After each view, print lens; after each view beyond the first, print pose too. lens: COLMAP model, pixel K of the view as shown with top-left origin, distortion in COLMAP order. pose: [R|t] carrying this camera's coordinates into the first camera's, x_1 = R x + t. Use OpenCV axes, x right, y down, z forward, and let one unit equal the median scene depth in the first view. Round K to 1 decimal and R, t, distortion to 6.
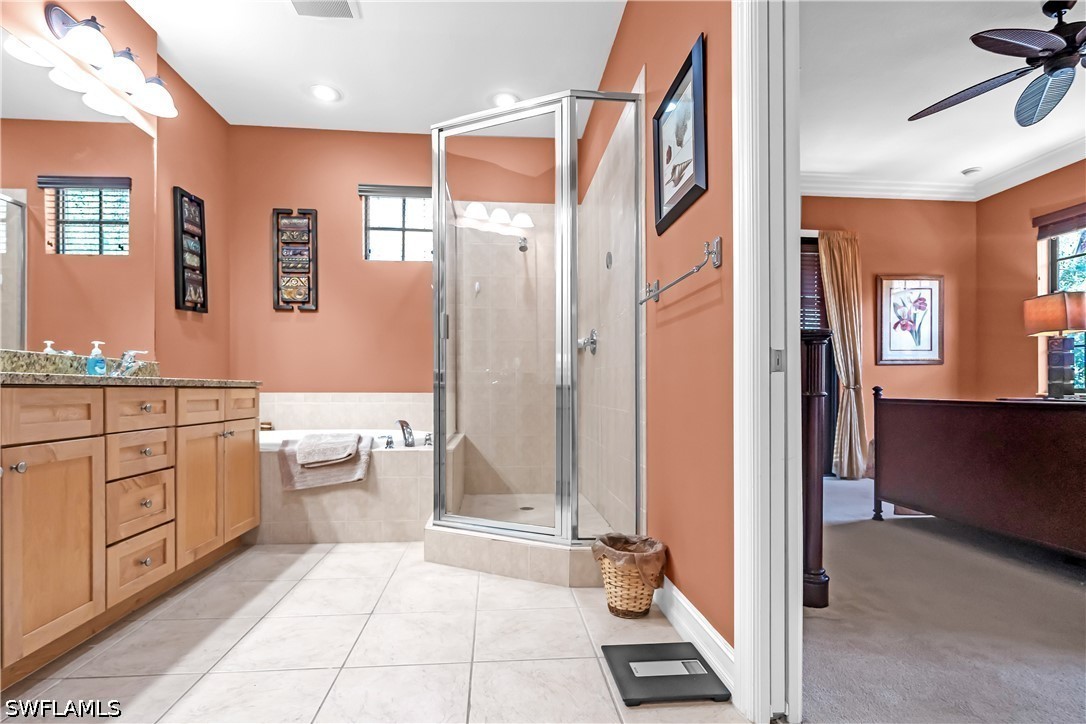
lens RADIAL K [[535.7, 0, 545.5], [0, 535.7, 389.8], [0, 0, 1]] dist [0.000834, -0.000980]
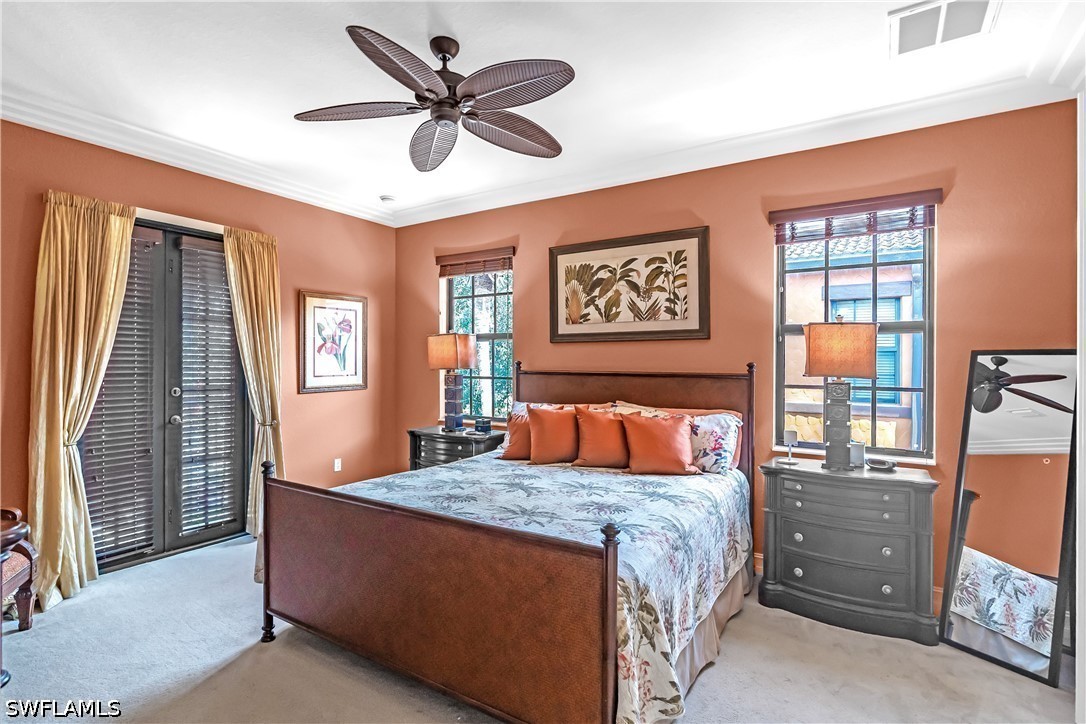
lens RADIAL K [[523.6, 0, 543.0], [0, 523.6, 362.0], [0, 0, 1]] dist [-0.002115, 0.000352]
pose [[0.609910, -0.000837, 0.792470, 0.247590], [-0.001141, 0.999997, 0.001934, -0.131995], [-0.792470, -0.002084, 0.609908, 0.225282]]
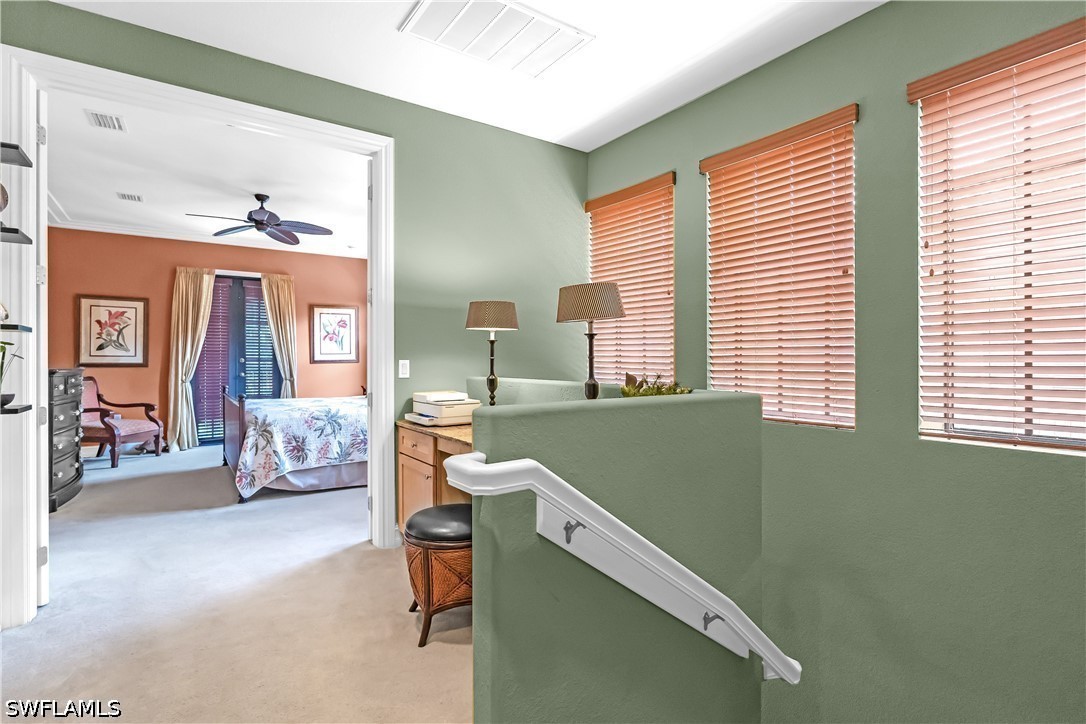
lens RADIAL K [[523.0, 0, 547.3], [0, 523.0, 359.3], [0, 0, 1]] dist [-0.002857, -0.000247]
pose [[0.866550, -0.007204, 0.499038, 0.607858], [0.007319, 0.999972, 0.001727, -0.074418], [-0.499036, 0.002156, 0.866578, -0.807822]]
